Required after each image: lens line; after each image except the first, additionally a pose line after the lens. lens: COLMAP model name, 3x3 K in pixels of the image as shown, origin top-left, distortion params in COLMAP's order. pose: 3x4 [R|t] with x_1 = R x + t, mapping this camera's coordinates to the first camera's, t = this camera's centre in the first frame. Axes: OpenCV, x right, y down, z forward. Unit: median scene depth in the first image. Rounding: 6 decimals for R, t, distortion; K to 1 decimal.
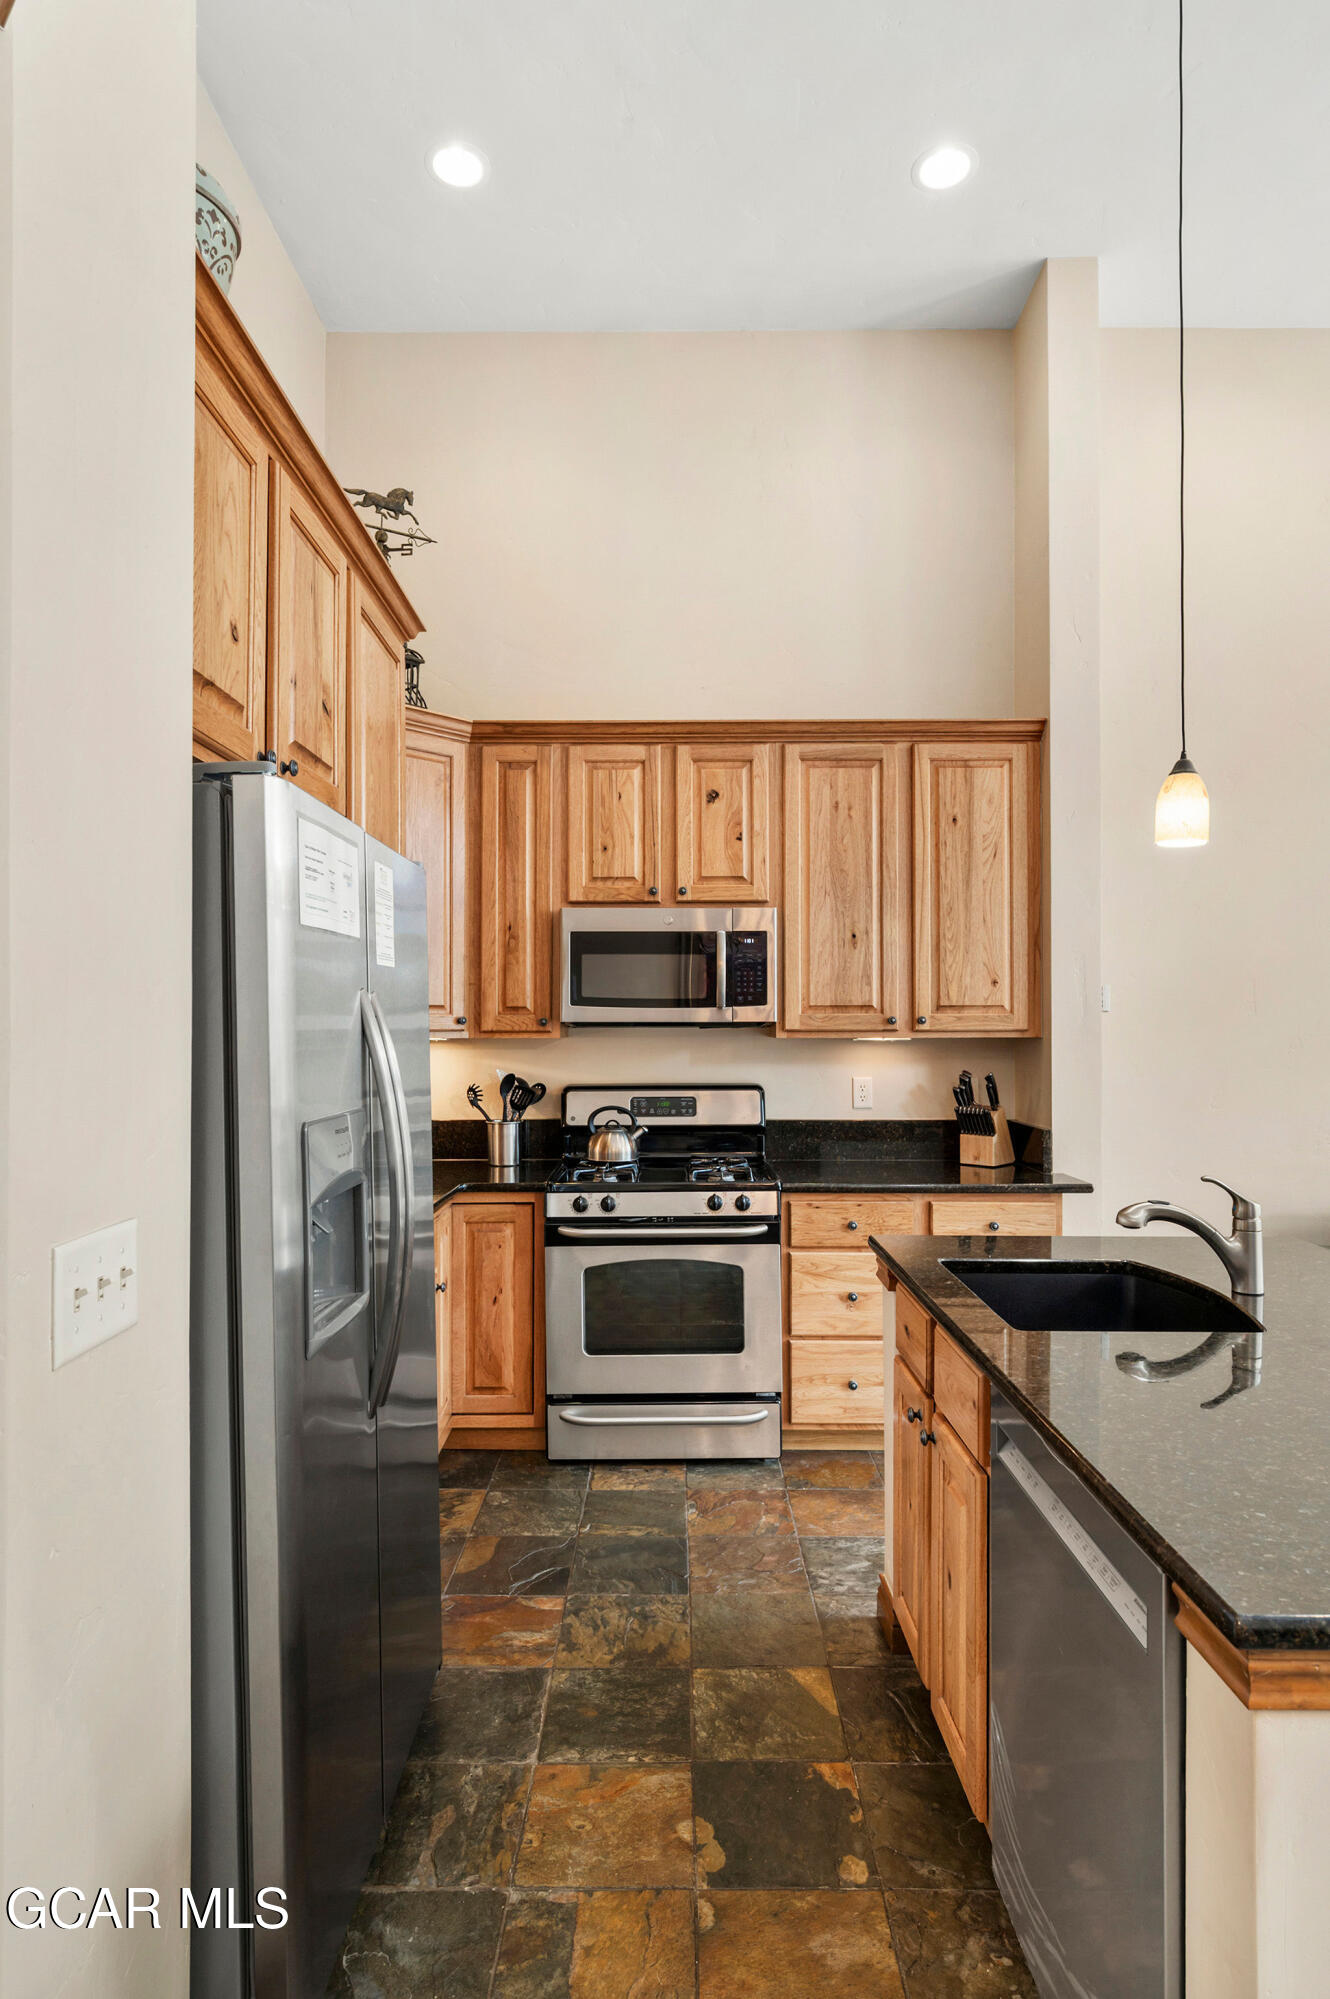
lens RADIAL K [[1077.3, 0, 662.1], [0, 1077.3, 1011.7], [0, 0, 1]] dist [0.024997, 0.000194]
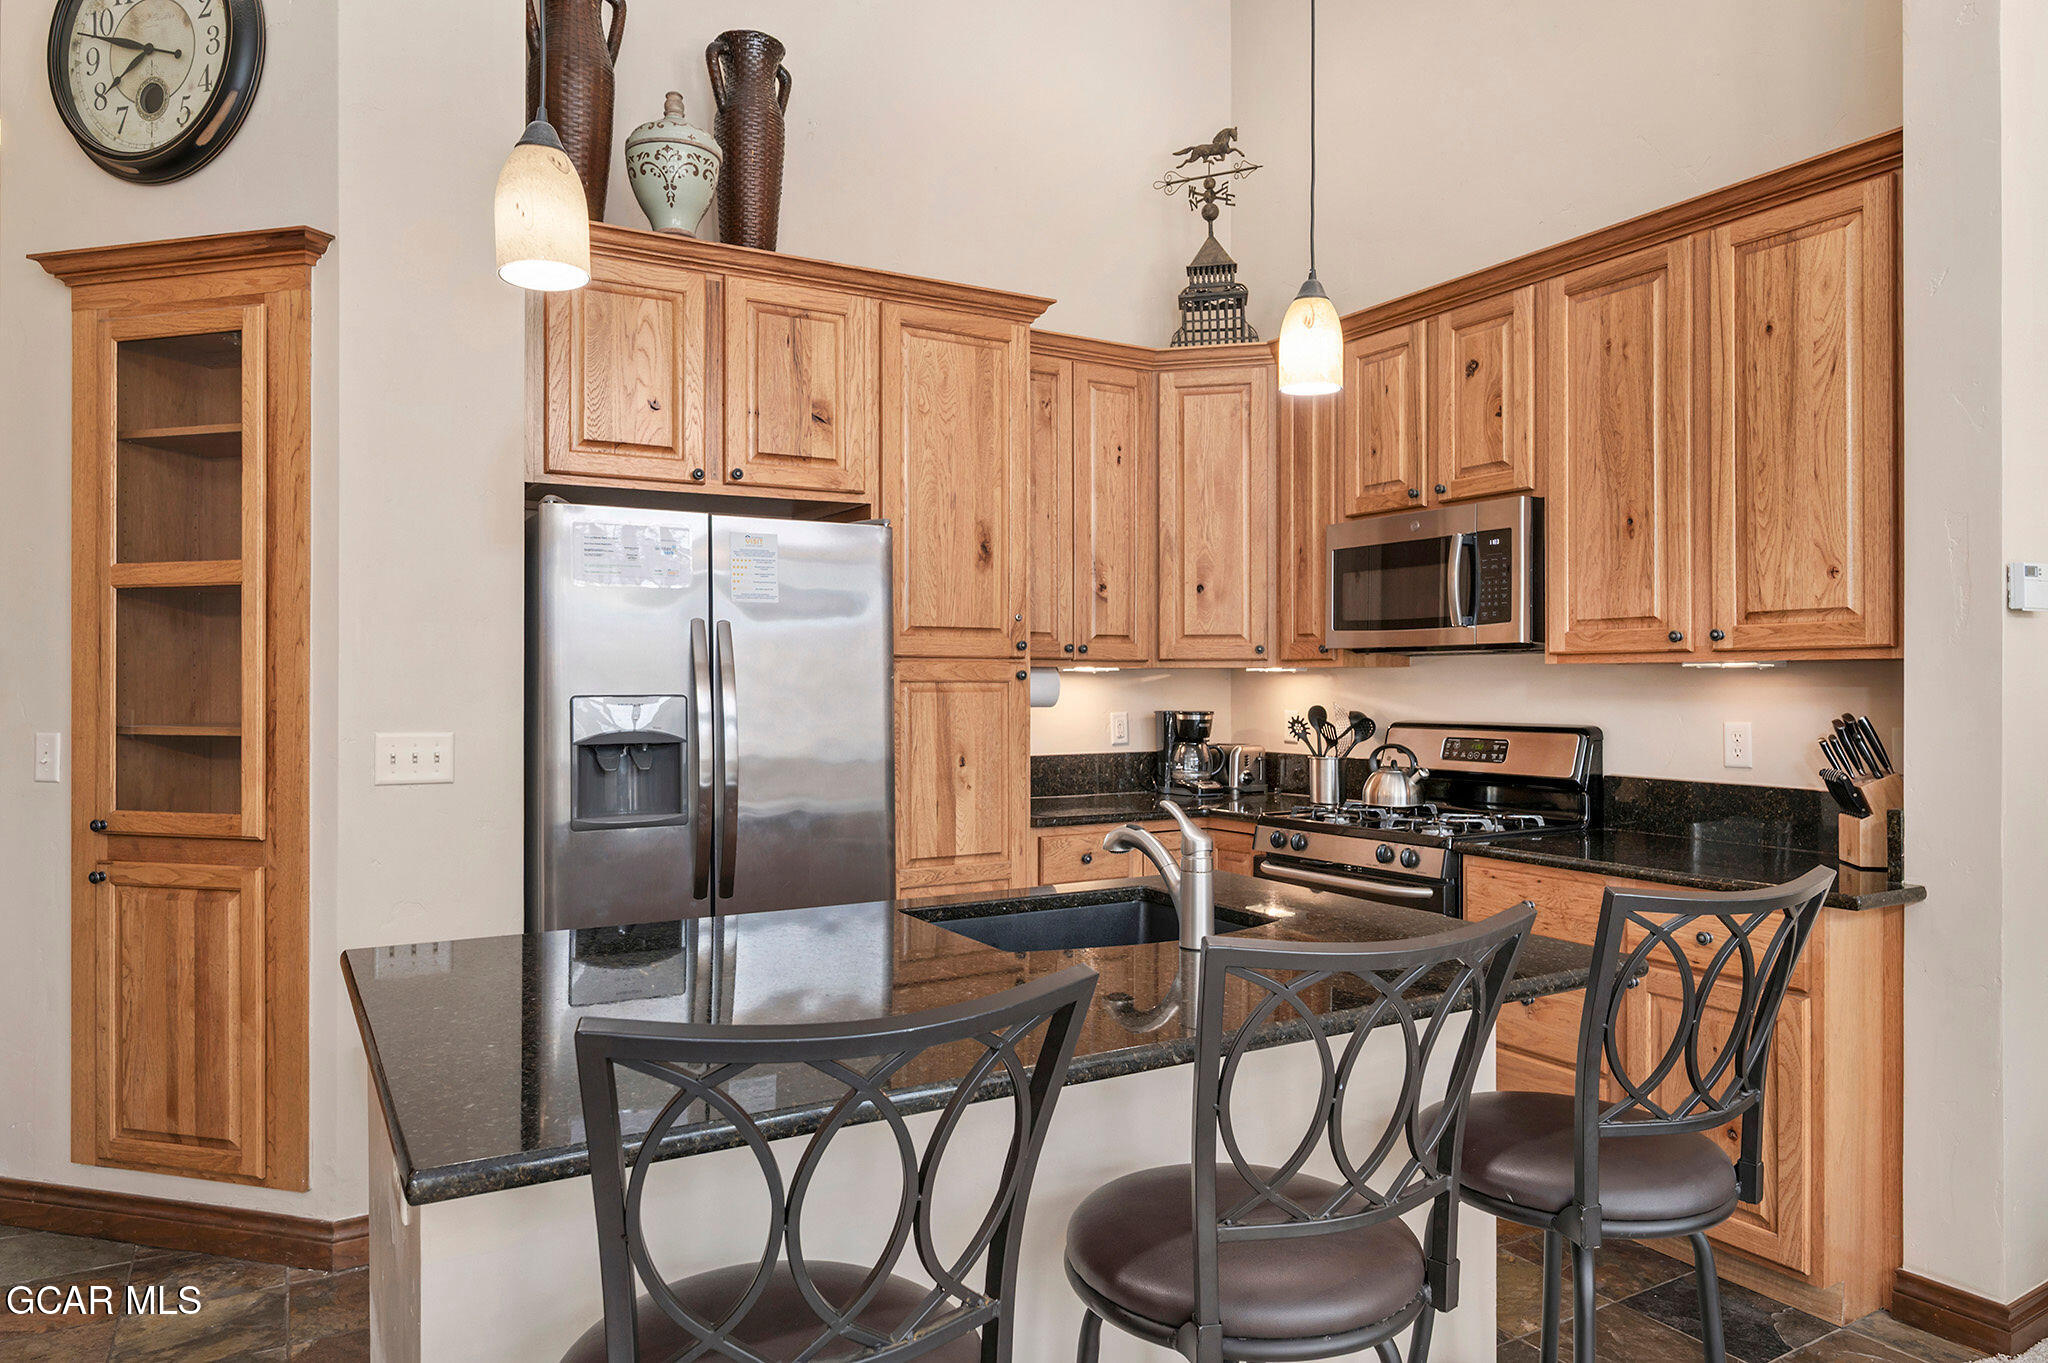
lens RADIAL K [[1306.9, 0, 1022.0], [0, 1306.9, 670.8], [0, 0, 1]] dist [0.018314, -0.001815]
pose [[0.517567, -0.007275, -0.855612, 0.717865], [0.013949, 0.999903, -0.000064, 0.024348], [0.855529, -0.011902, 0.517618, 0.195459]]
